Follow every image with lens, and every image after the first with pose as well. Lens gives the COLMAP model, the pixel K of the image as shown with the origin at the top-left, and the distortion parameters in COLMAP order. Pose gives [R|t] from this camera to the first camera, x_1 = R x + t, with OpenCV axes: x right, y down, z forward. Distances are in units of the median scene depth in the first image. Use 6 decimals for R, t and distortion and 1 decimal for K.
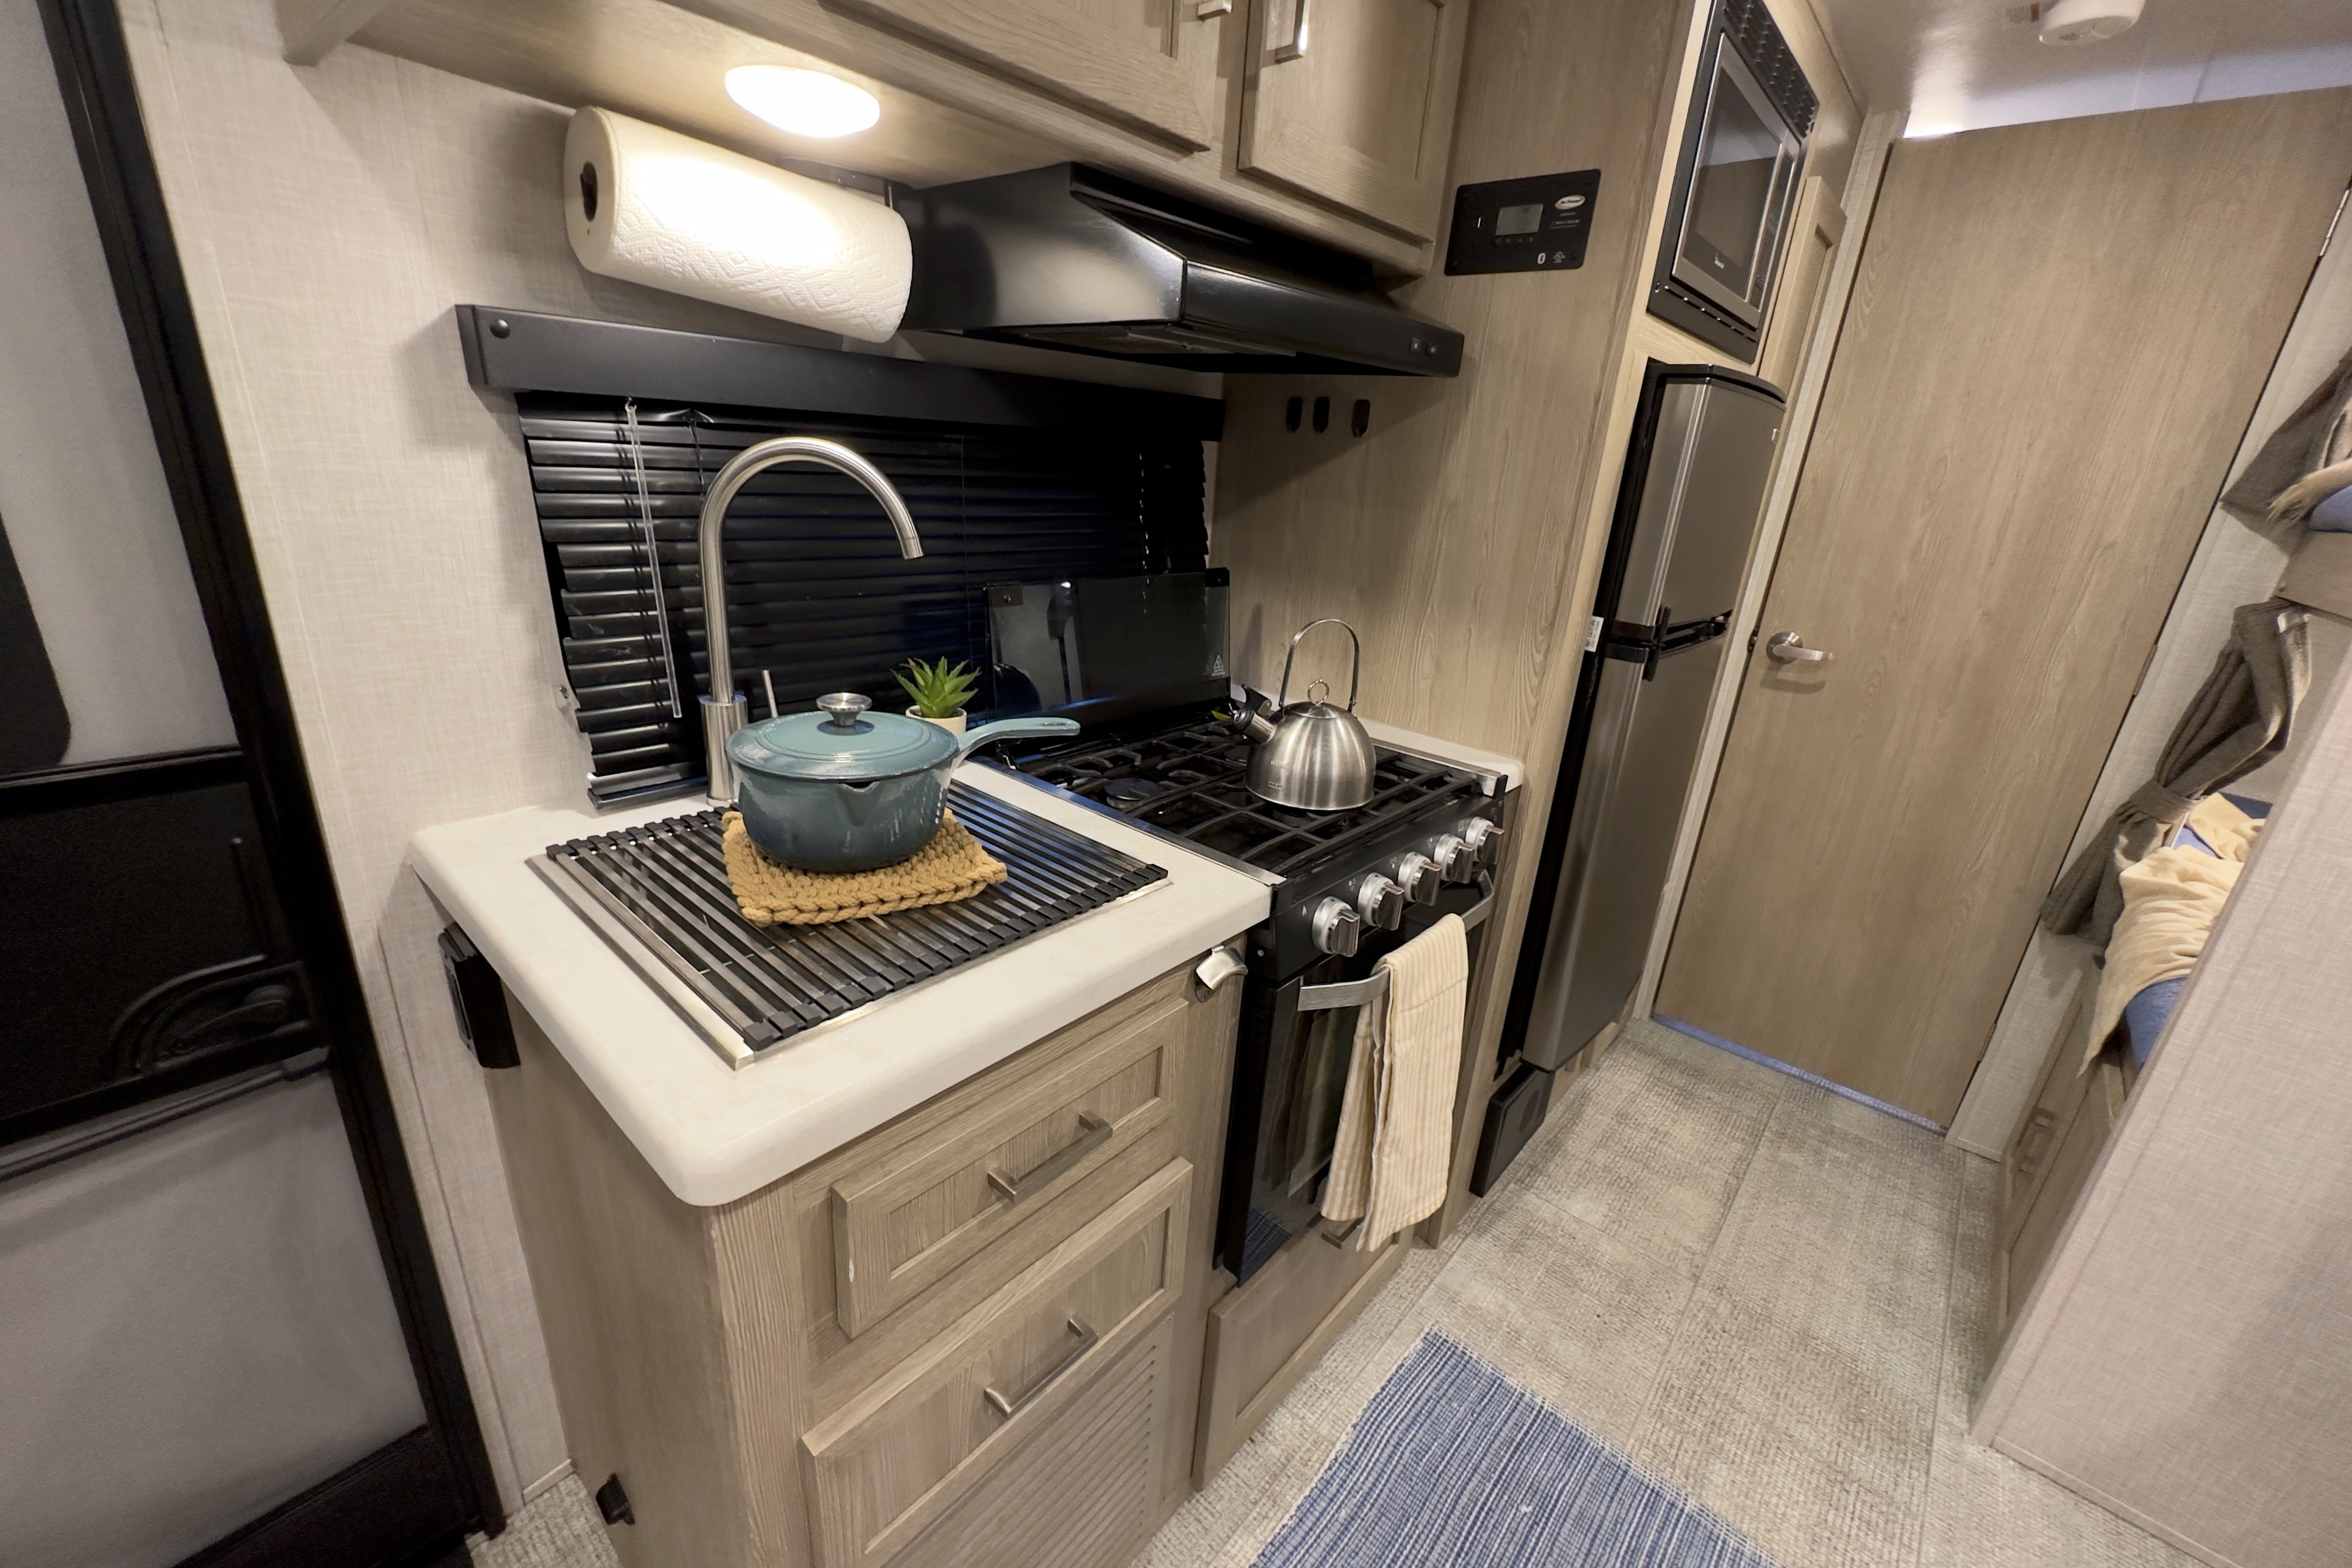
lens RADIAL K [[942.6, 0, 1171.2], [0, 942.6, 780.8], [0, 0, 1]] dist [-0.003026, 0.001122]
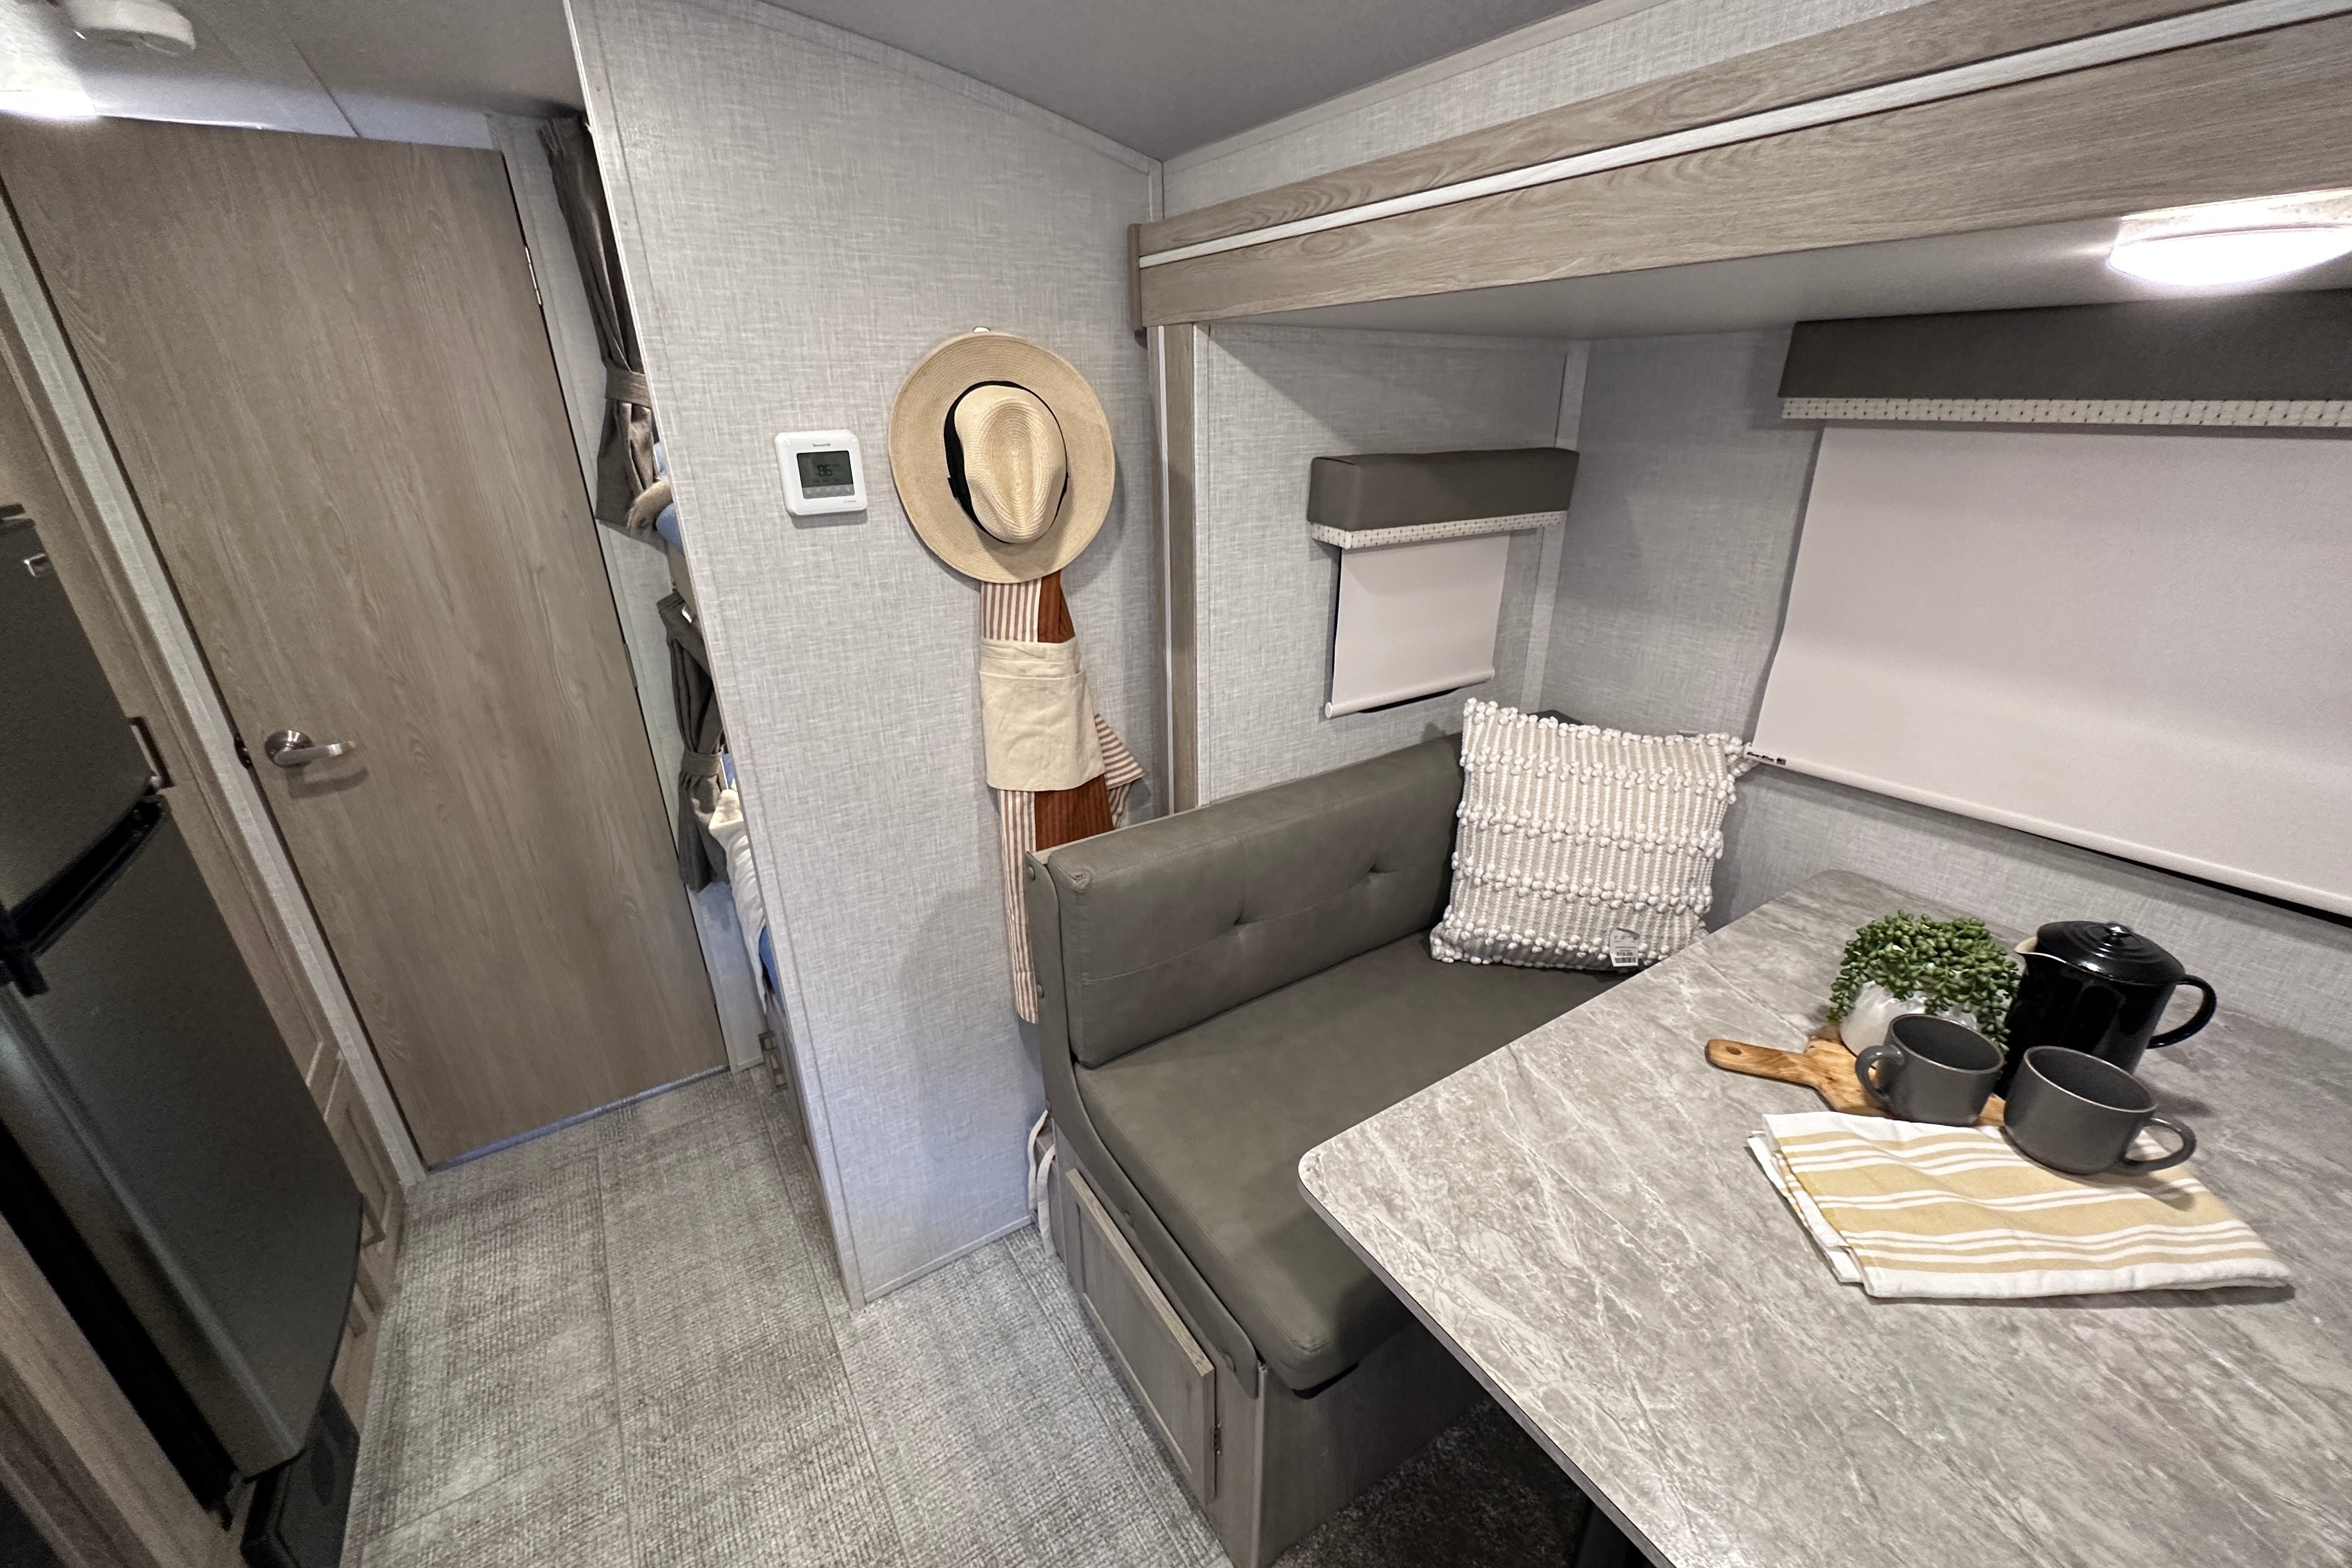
lens RADIAL K [[942.6, 0, 1175.7], [0, 942.6, 783.4], [0, 0, 1]] dist [-0.003026, 0.001122]
pose [[0.275227, -0.440912, 0.854311, 0.198644], [0.354903, 0.872460, 0.335943, -0.155019], [-0.893473, 0.210737, 0.396605, -0.011398]]
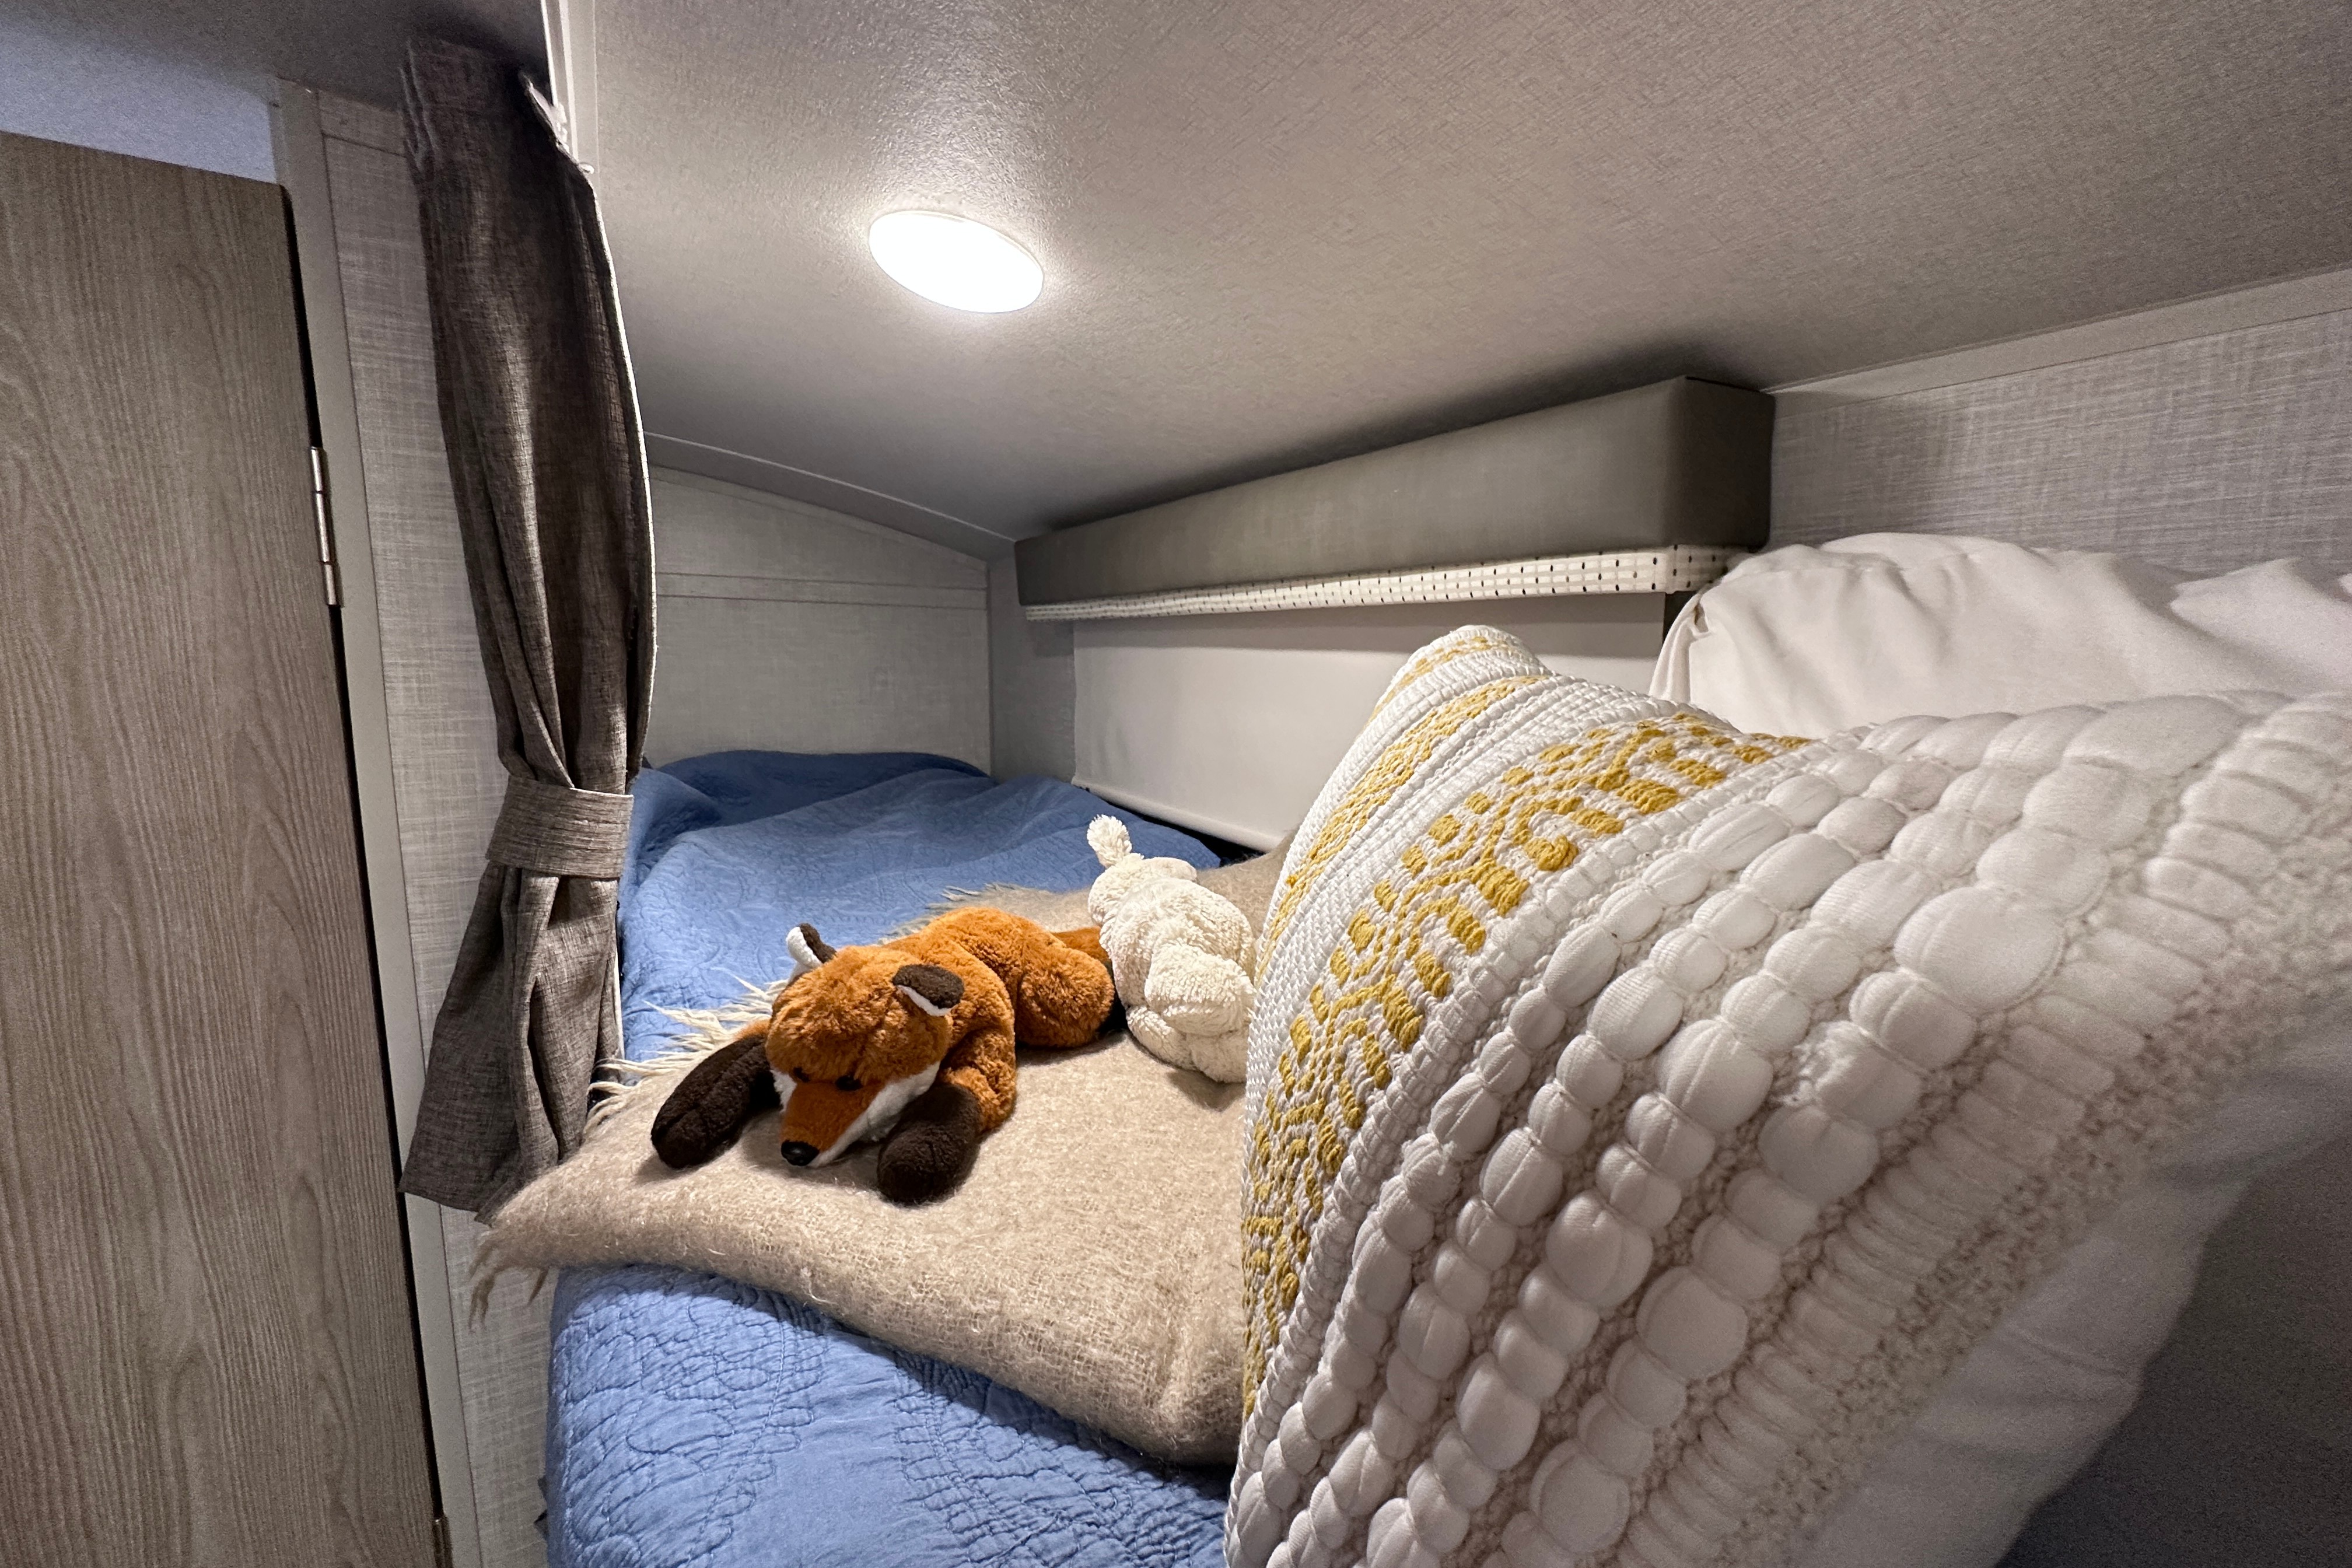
lens RADIAL K [[942.6, 0, 1164.8], [0, 942.6, 772.1], [0, 0, 1]] dist [-0.003026, 0.001122]
pose [[0.291000, -0.206859, 0.934092, 0.908388], [0.328071, 0.938723, 0.105680, -0.404222], [-0.898715, 0.275696, 0.341032, 0.562530]]
